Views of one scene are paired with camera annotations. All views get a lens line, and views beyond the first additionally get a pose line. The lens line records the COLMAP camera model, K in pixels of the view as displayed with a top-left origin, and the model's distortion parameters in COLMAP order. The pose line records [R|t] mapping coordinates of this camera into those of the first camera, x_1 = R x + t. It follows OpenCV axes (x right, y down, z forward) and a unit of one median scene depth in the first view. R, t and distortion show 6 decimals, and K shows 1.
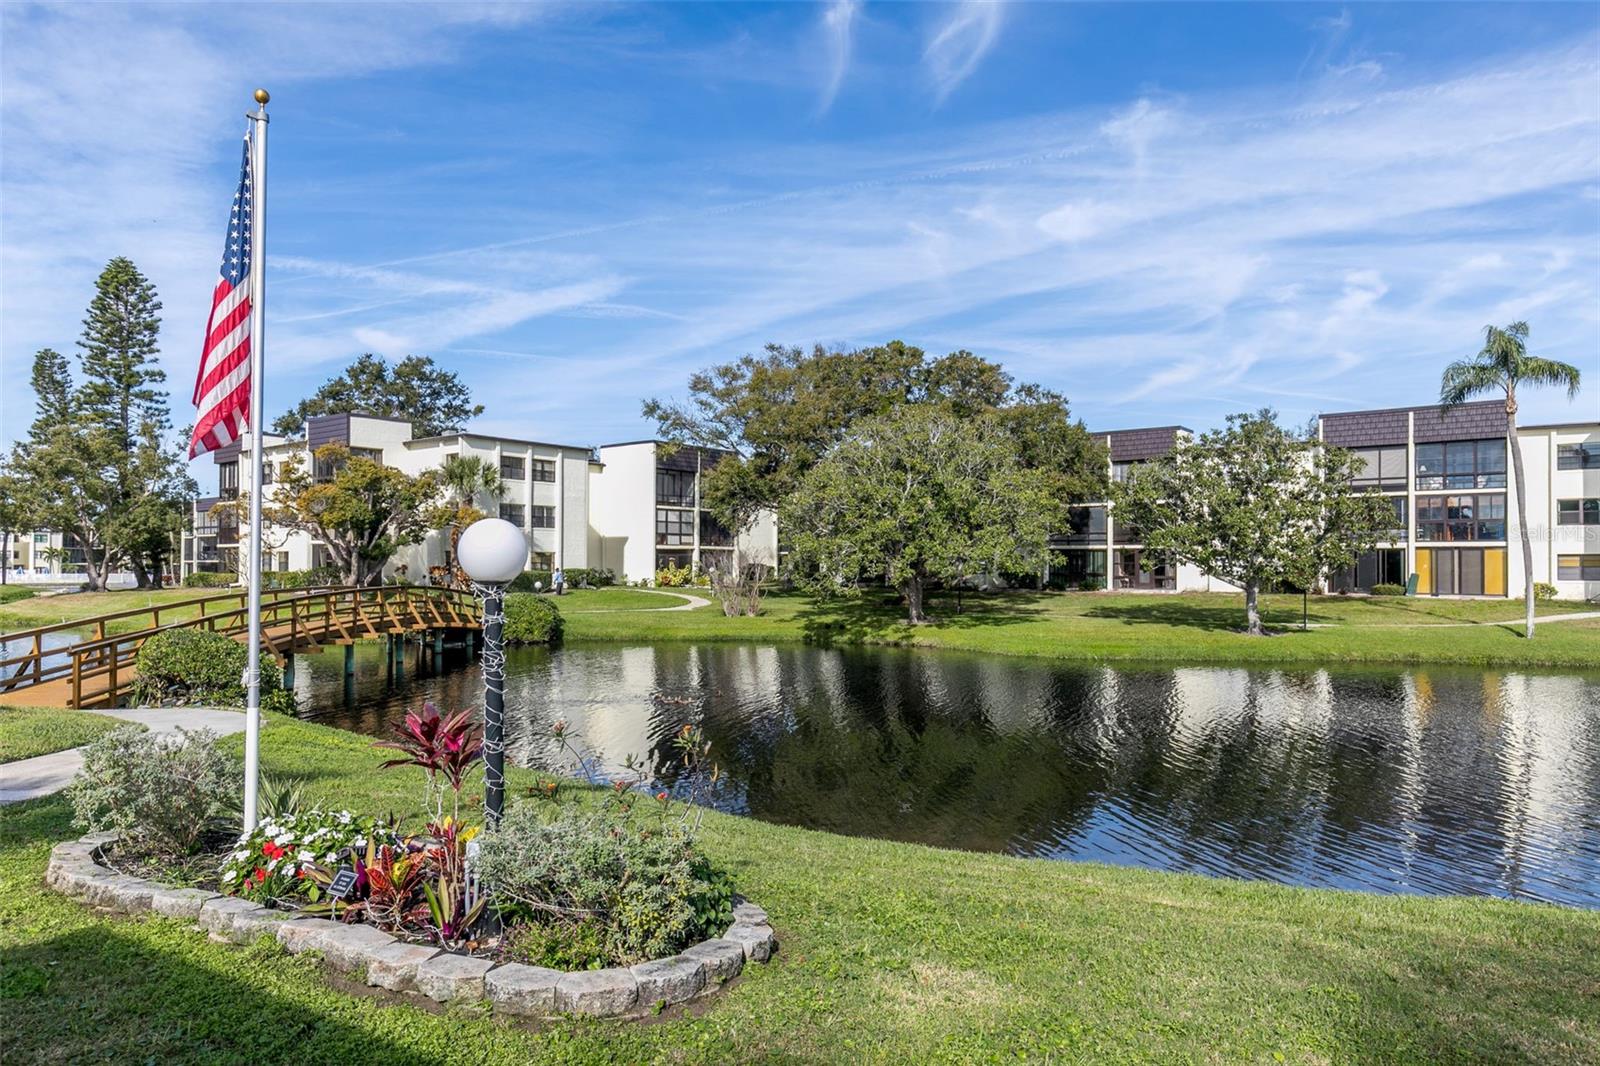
lens RADIAL K [[984.2, 0, 800.3], [0, 984.2, 551.0], [0, 0, 1]] dist [0.002787, -0.000658]
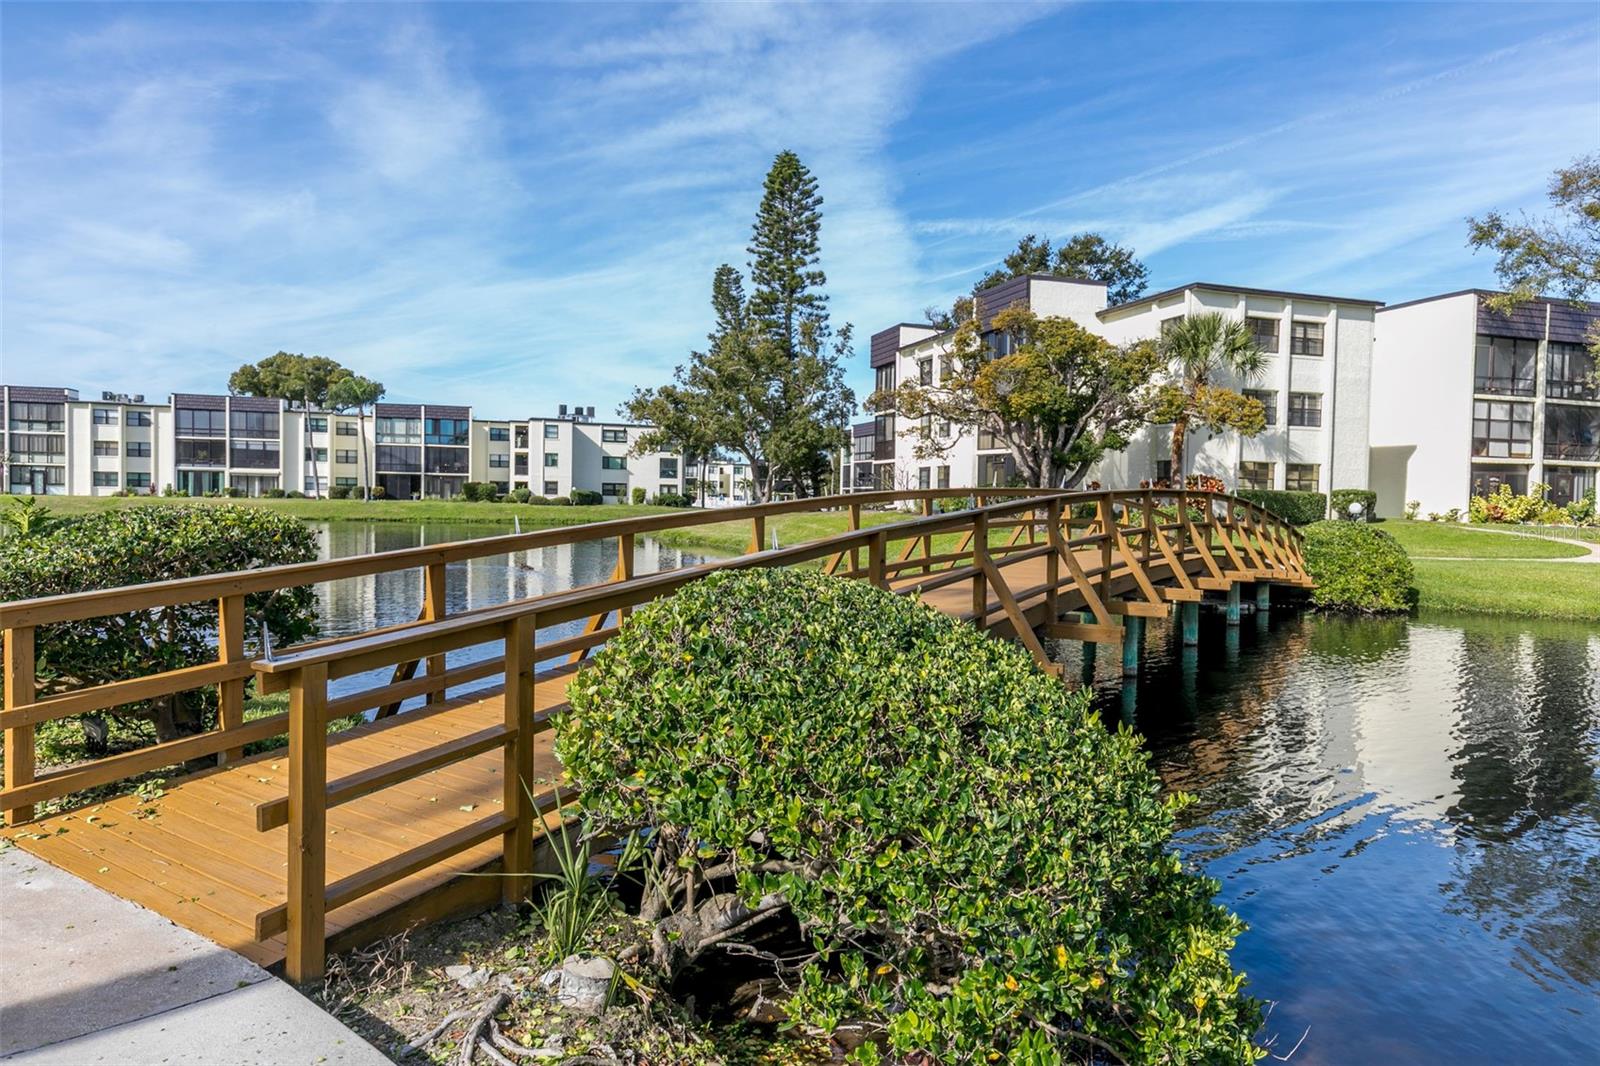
lens RADIAL K [[981.5, 0, 800.0], [0, 981.5, 533.0], [0, 0, 1]] dist [-0.003871, -0.002412]
pose [[0.822689, 0.031803, -0.567601, -0.153306], [-0.007208, 0.998937, 0.045524, 0.018672], [0.568446, -0.033361, 0.822044, 0.253079]]
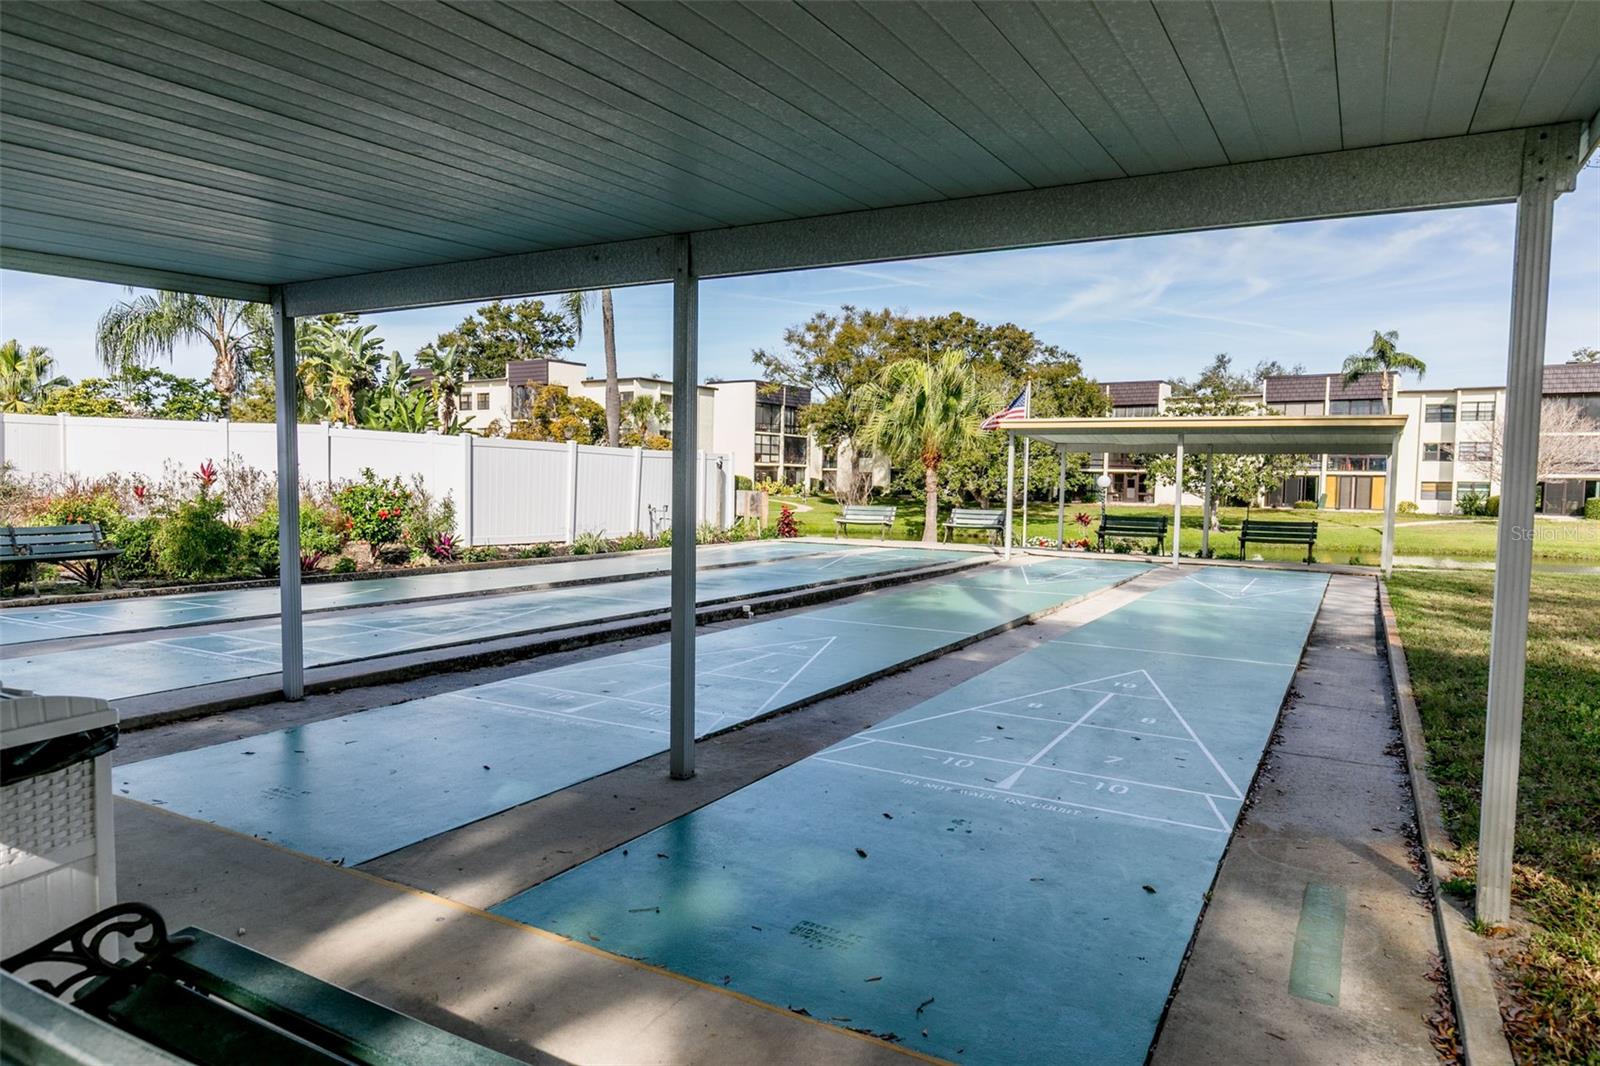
lens RADIAL K [[981.5, 0, 800.0], [0, 981.5, 533.0], [0, 0, 1]] dist [-0.003871, -0.002412]
pose [[0.998809, 0.013655, 0.046845, -0.156979], [-0.016886, 0.997454, 0.069279, -0.004358], [-0.045779, -0.069987, 0.996497, -0.302127]]
